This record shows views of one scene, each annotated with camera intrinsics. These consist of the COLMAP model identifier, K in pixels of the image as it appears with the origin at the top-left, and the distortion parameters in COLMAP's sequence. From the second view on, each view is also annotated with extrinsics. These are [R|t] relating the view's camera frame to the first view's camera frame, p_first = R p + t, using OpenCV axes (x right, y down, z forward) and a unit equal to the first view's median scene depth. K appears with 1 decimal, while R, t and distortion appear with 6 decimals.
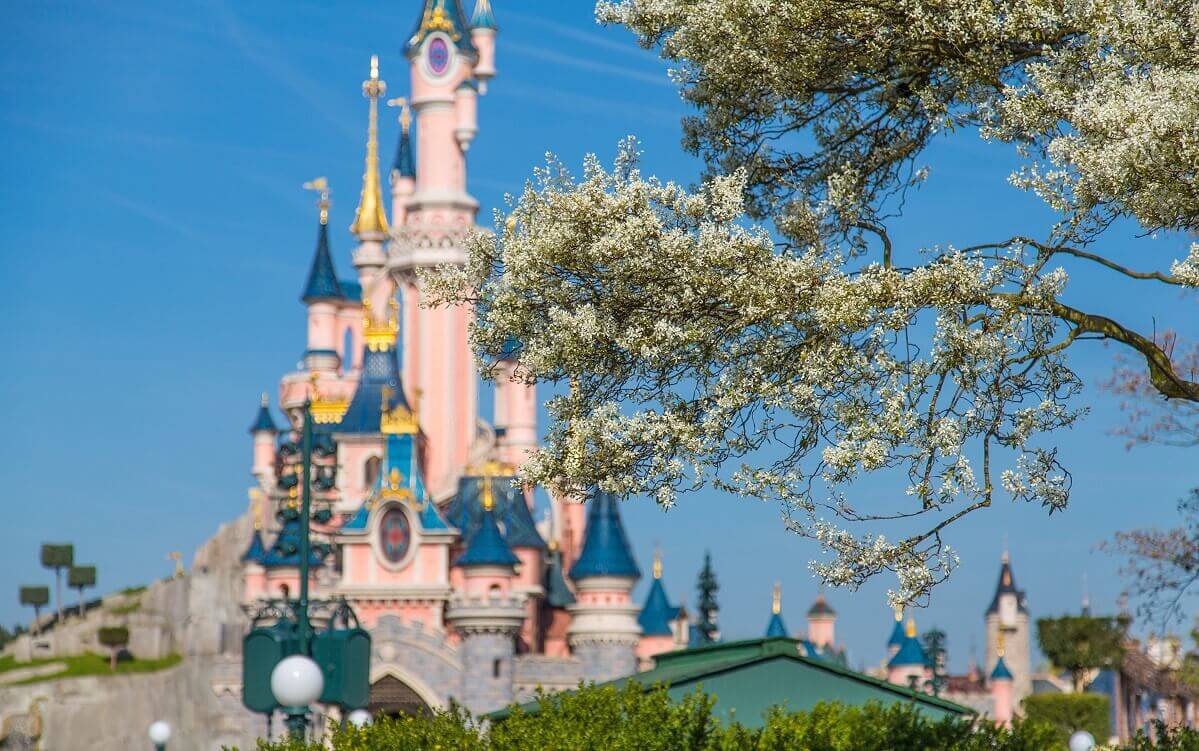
lens RADIAL K [[2973.3, 0, 599.5], [0, 2973.3, 375.5], [0, 0, 1]] dist [0.001699, 0.151433]
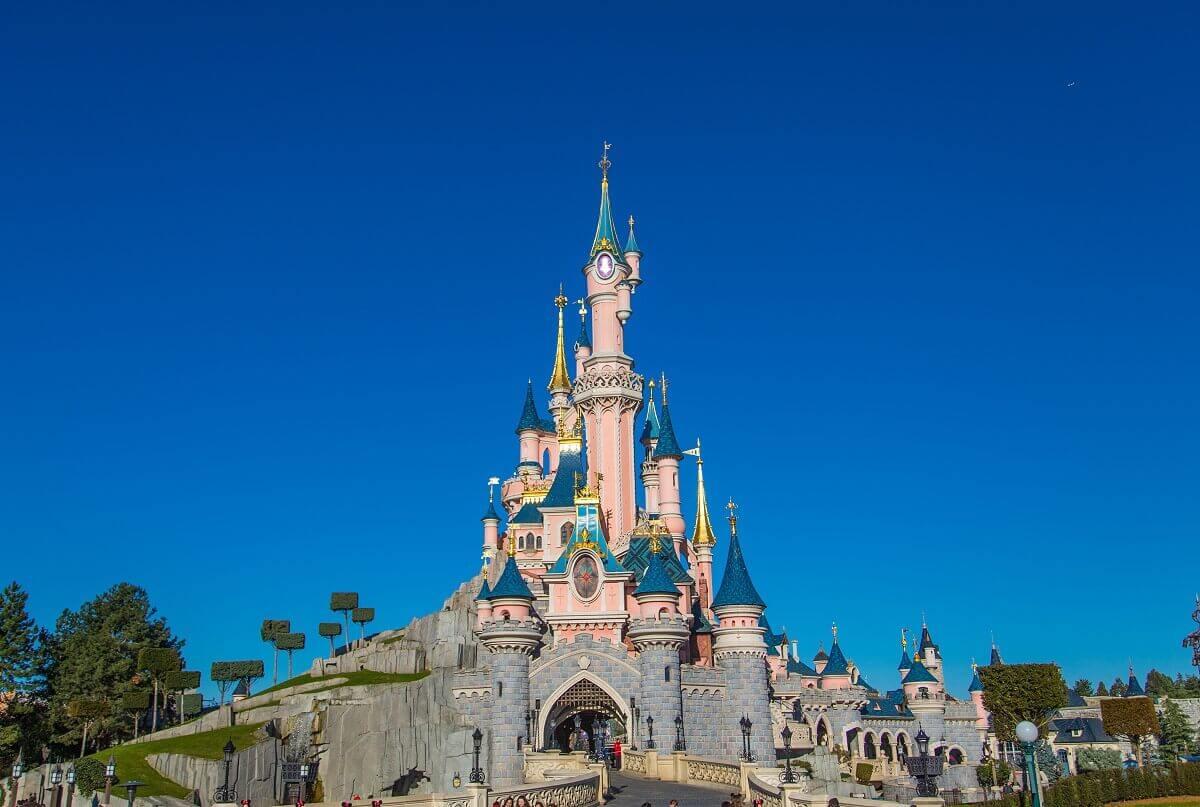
lens RADIAL K [[1144.2, 0, 580.0], [0, 1144.2, 357.8], [0, 0, 1]] dist [-0.005774, -0.006760]
pose [[0.999188, -0.022523, -0.033403, -0.048505], [0.015062, 0.977849, -0.208770, 0.061547], [0.037365, 0.208097, 0.977394, 0.436670]]
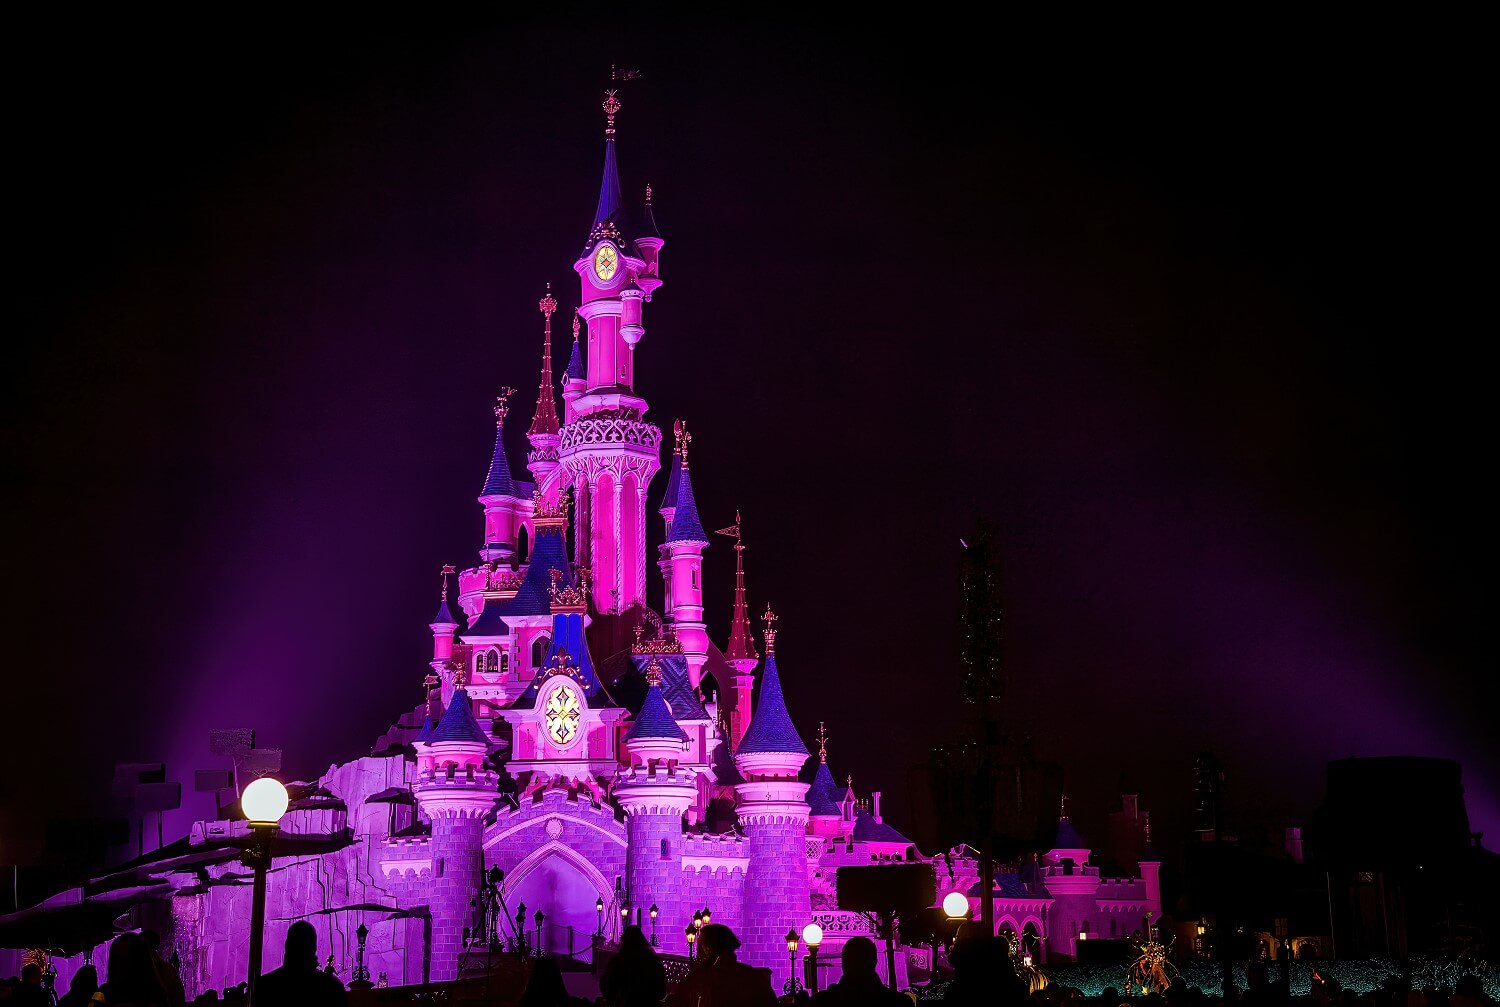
lens RADIAL K [[2040.8, 0, 692.2], [0, 2040.8, 461.1], [0, 0, 1]] dist [0.007861, -0.005750]
pose [[0.999496, -0.013297, -0.028817, -0.003677], [0.010175, 0.994325, -0.105895, 0.039760], [0.030062, 0.105549, 0.993960, 0.288760]]
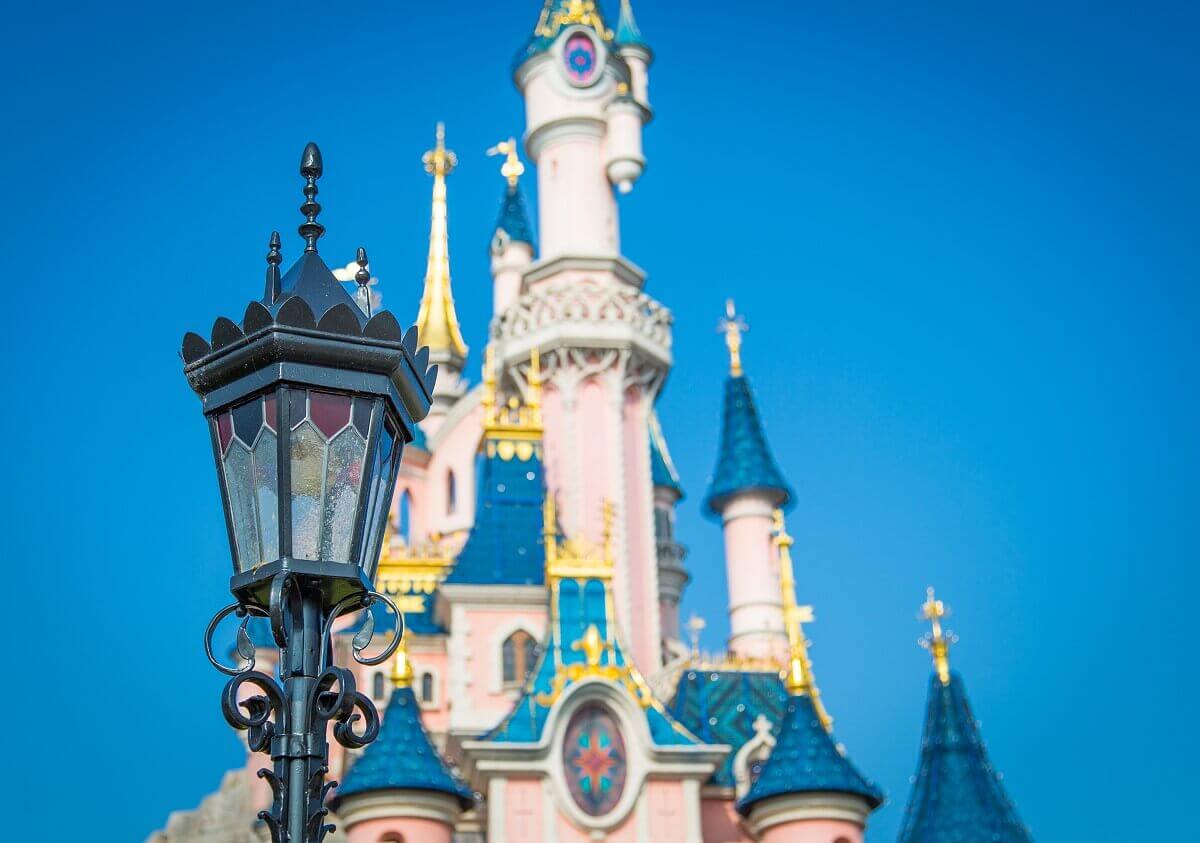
lens RADIAL K [[1881.7, 0, 600.0], [0, 1881.7, 421.5], [0, 0, 1]] dist [0.009318, 0.015038]
pose [[0.979681, 0.056812, 0.192346, -0.123537], [0.005561, 0.950978, -0.309208, 0.091449], [-0.200484, 0.303995, 0.931339, 0.650003]]
